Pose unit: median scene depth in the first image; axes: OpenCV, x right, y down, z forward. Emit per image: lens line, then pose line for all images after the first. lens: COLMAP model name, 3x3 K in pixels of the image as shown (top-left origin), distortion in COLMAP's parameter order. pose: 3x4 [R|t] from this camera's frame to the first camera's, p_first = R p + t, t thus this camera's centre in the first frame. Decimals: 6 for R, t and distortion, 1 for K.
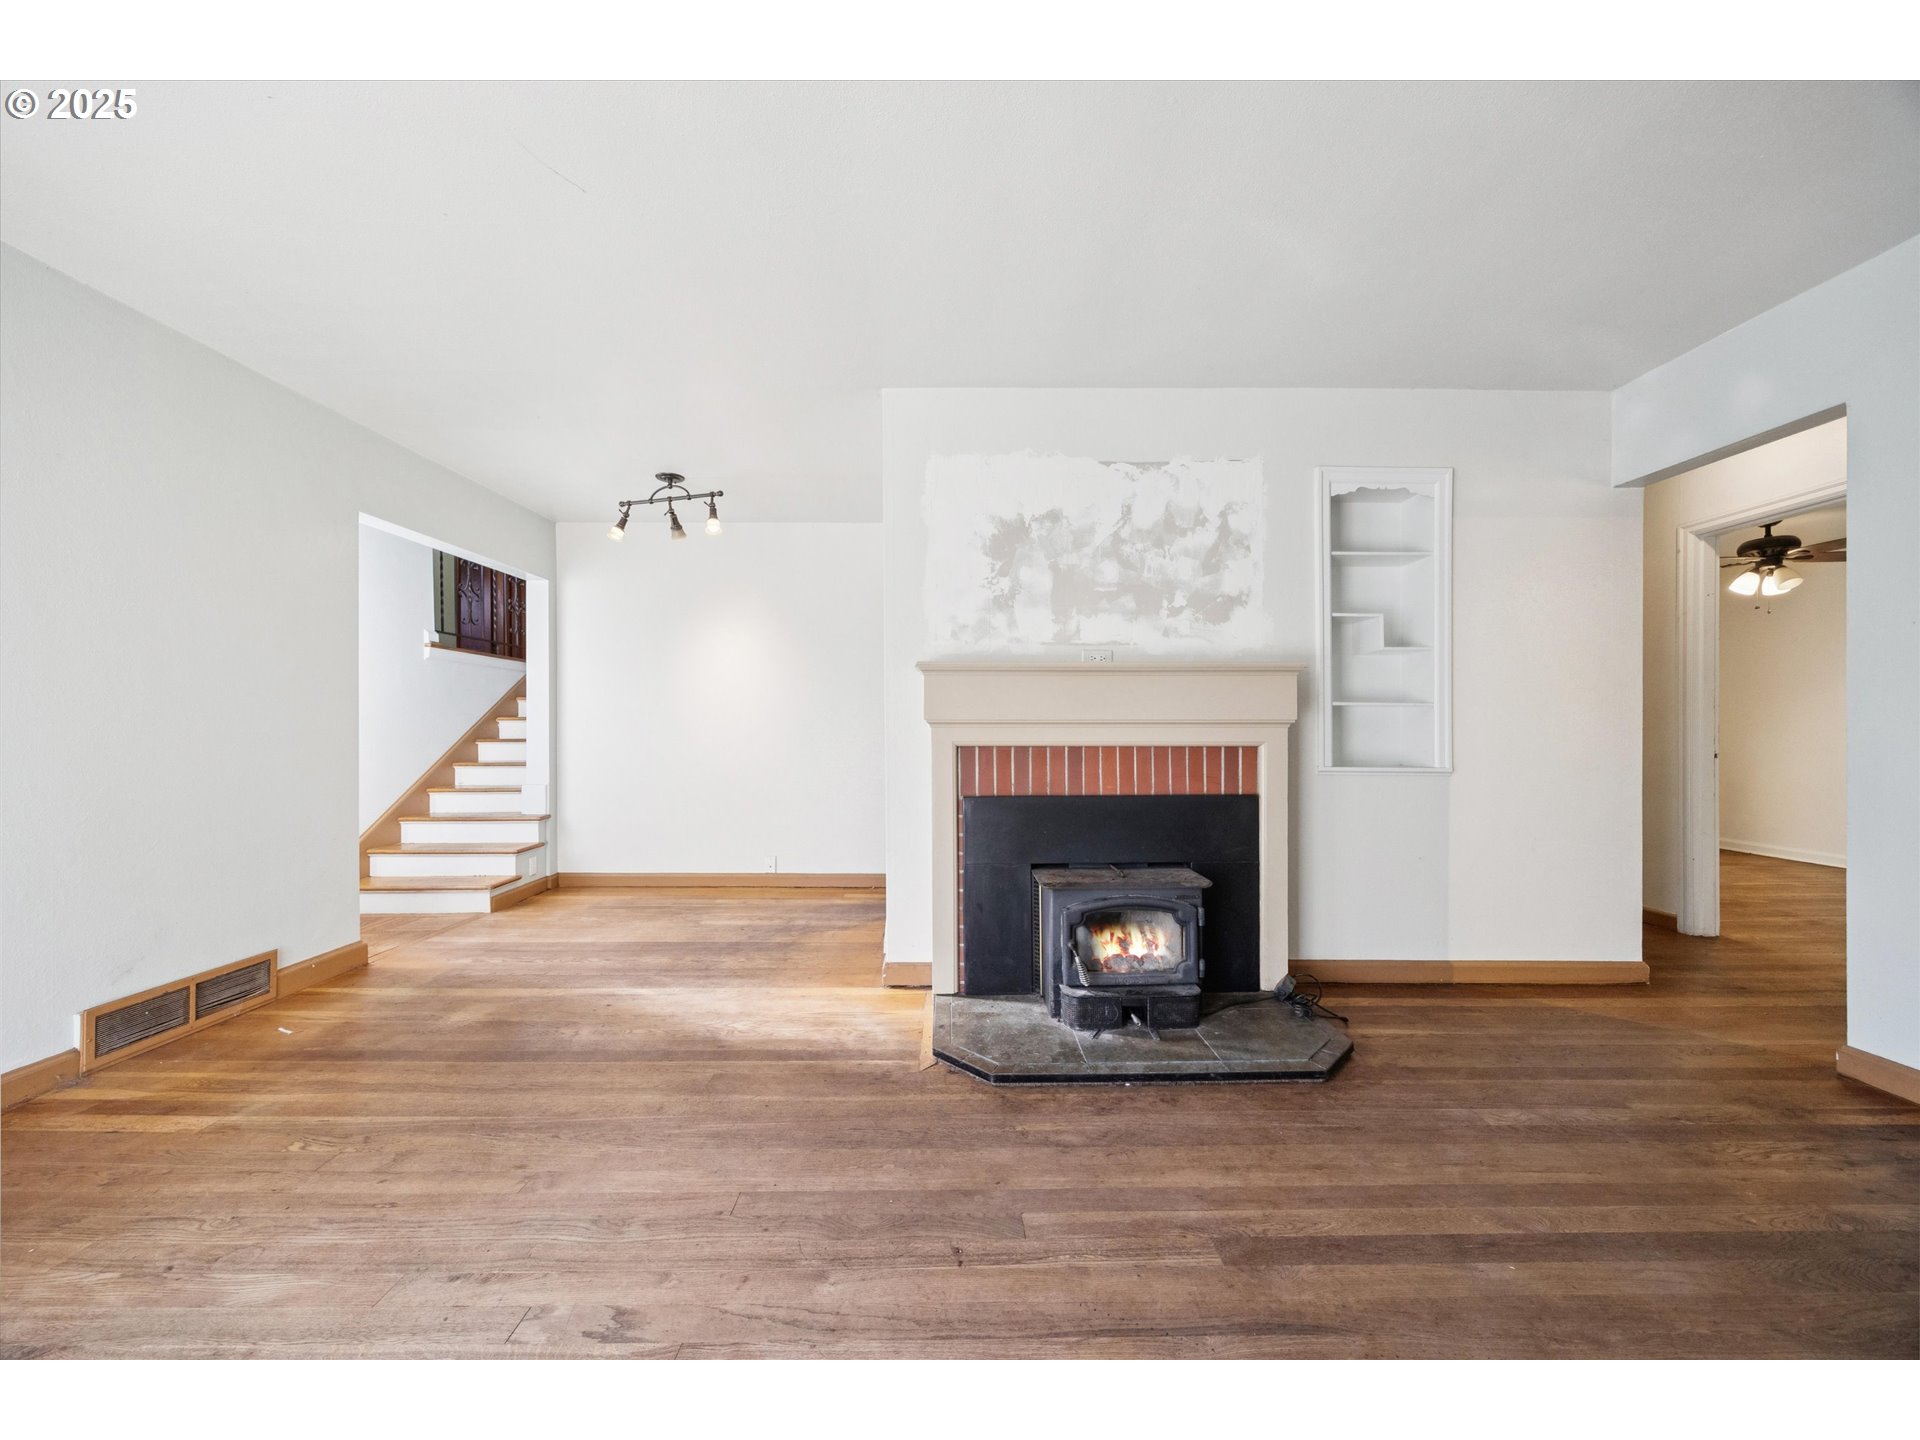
lens RADIAL K [[731.6, 0, 947.2], [0, 731.6, 734.8], [0, 0, 1]] dist [-0.005705, 0.000883]
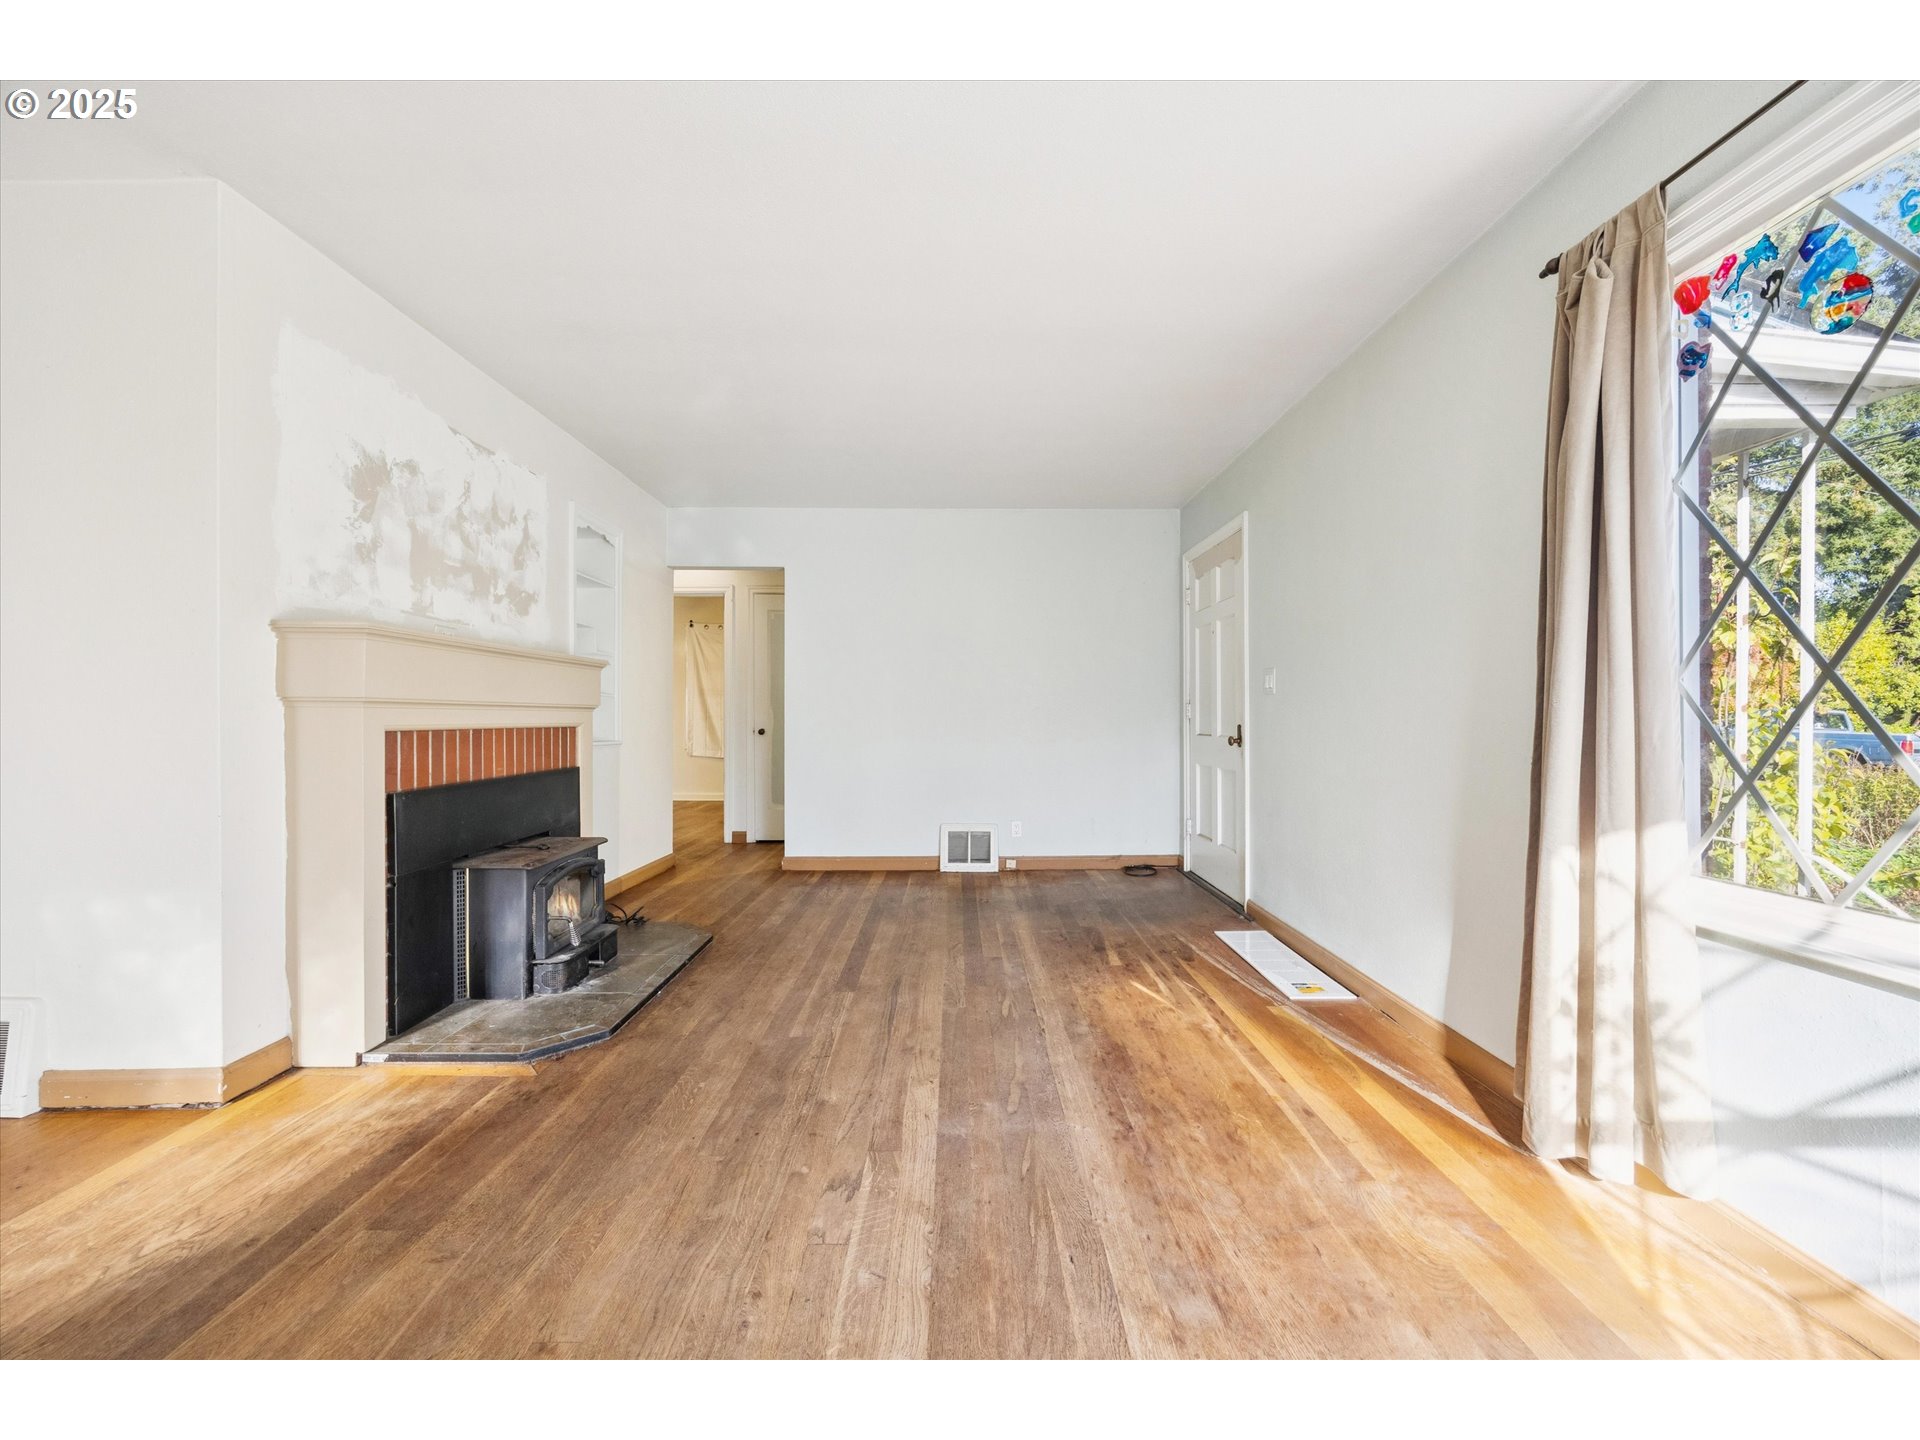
lens RADIAL K [[731.6, 0, 967.0], [0, 731.6, 721.5], [0, 0, 1]] dist [-0.005705, 0.000883]
pose [[-0.013551, -0.004296, 0.999899, -0.738241], [0.002351, 0.999988, 0.004328, 0.003036], [-0.999905, 0.002410, -0.013541, 0.347063]]
